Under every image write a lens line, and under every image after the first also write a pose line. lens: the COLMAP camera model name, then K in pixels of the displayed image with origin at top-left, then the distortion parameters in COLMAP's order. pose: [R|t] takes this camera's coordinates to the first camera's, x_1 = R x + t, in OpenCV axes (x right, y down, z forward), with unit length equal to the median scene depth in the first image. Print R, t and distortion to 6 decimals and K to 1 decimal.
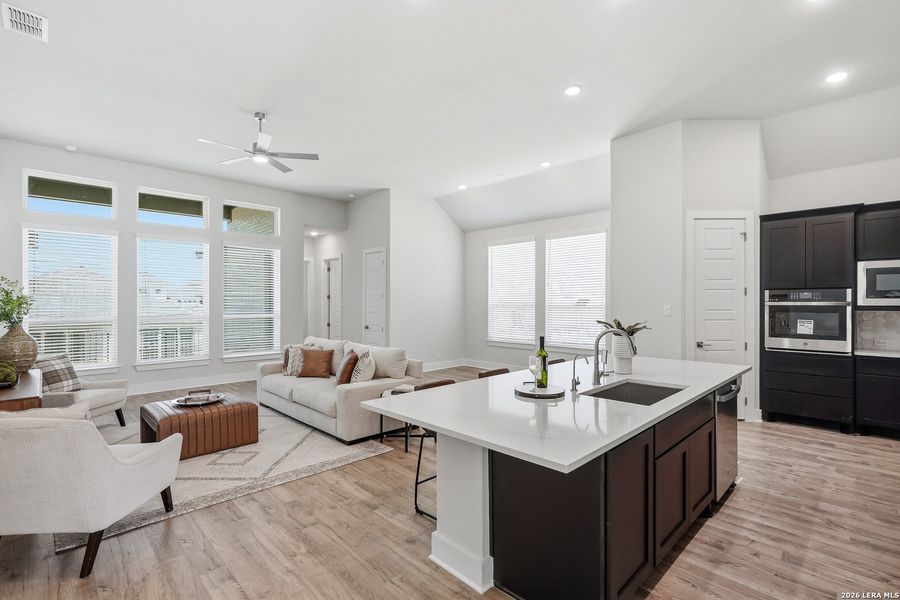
lens RADIAL K [[419.5, 0, 446.2], [0, 419.5, 301.6], [0, 0, 1]] dist [-0.005762, 0.000760]
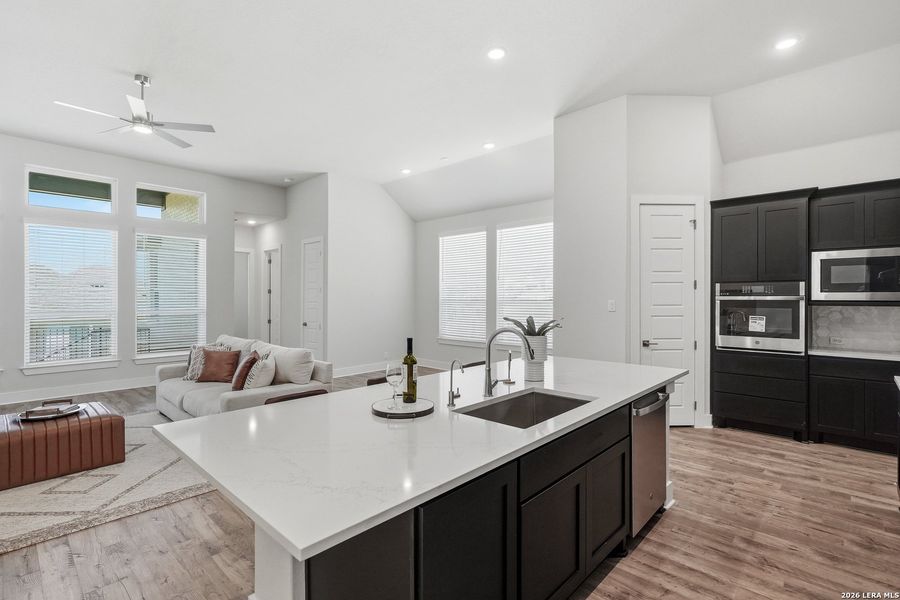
lens RADIAL K [[425.5, 0, 447.0], [0, 425.5, 298.0], [0, 0, 1]] dist [-0.006231, 0.000430]
pose [[0.999097, 0.000565, 0.042490, 0.147030], [-0.000637, 0.999998, 0.001665, 0.003679], [-0.042489, -0.001690, 0.999096, 0.108143]]
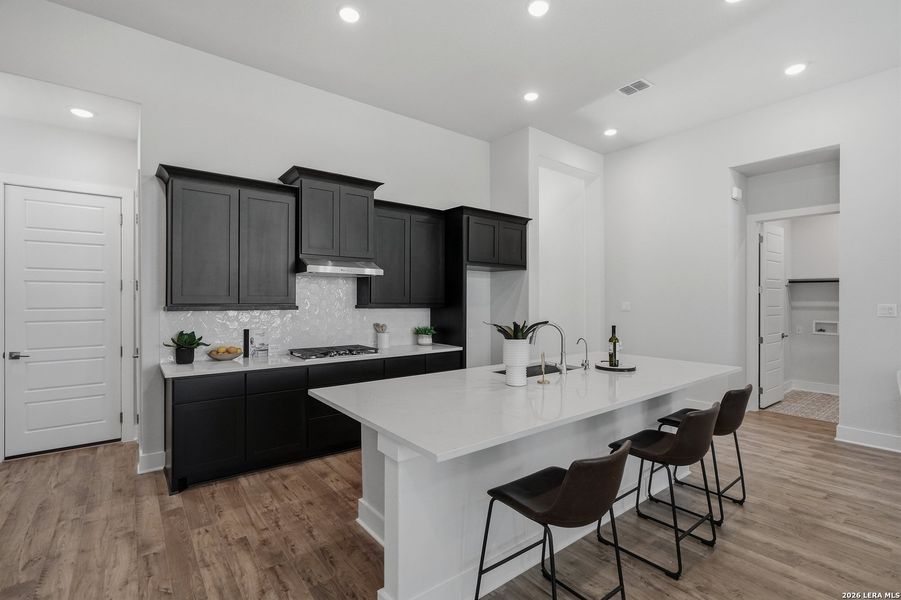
lens RADIAL K [[410.8, 0, 450.5], [0, 410.8, 300.0], [0, 0, 1]] dist [-0.001636, 0.000227]
pose [[-0.994465, -0.001673, 0.105058, 0.322850], [-0.001379, 0.999995, 0.002875, 0.002931], [-0.105062, 0.002714, -0.994462, 1.257700]]
